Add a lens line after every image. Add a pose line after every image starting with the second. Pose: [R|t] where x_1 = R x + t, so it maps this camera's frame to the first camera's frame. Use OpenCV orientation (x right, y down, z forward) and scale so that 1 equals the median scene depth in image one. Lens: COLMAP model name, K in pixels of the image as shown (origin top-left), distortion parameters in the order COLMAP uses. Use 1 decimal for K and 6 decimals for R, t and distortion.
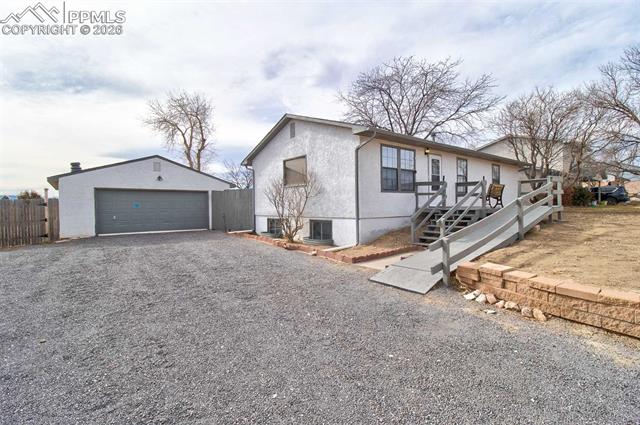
lens RADIAL K [[297.4, 0, 321.8], [0, 297.4, 211.6], [0, 0, 1]] dist [0.009406, -0.003829]
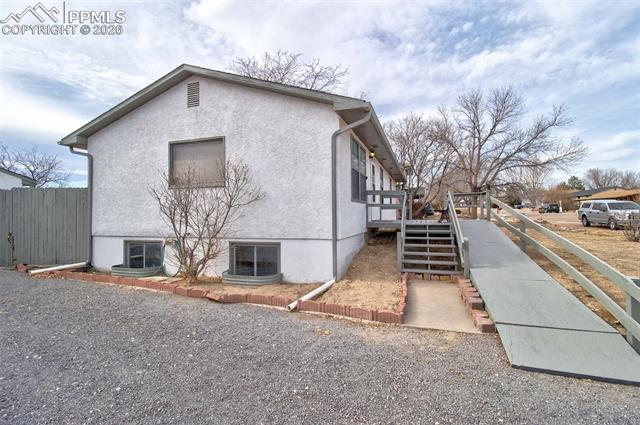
lens RADIAL K [[297.4, 0, 321.5], [0, 297.4, 212.0], [0, 0, 1]] dist [0.009406, -0.003829]
pose [[0.841385, 0.014341, 0.540246, -0.214042], [0.007347, 0.999252, -0.037969, -0.010545], [-0.540387, 0.035916, 0.840650, 0.379362]]
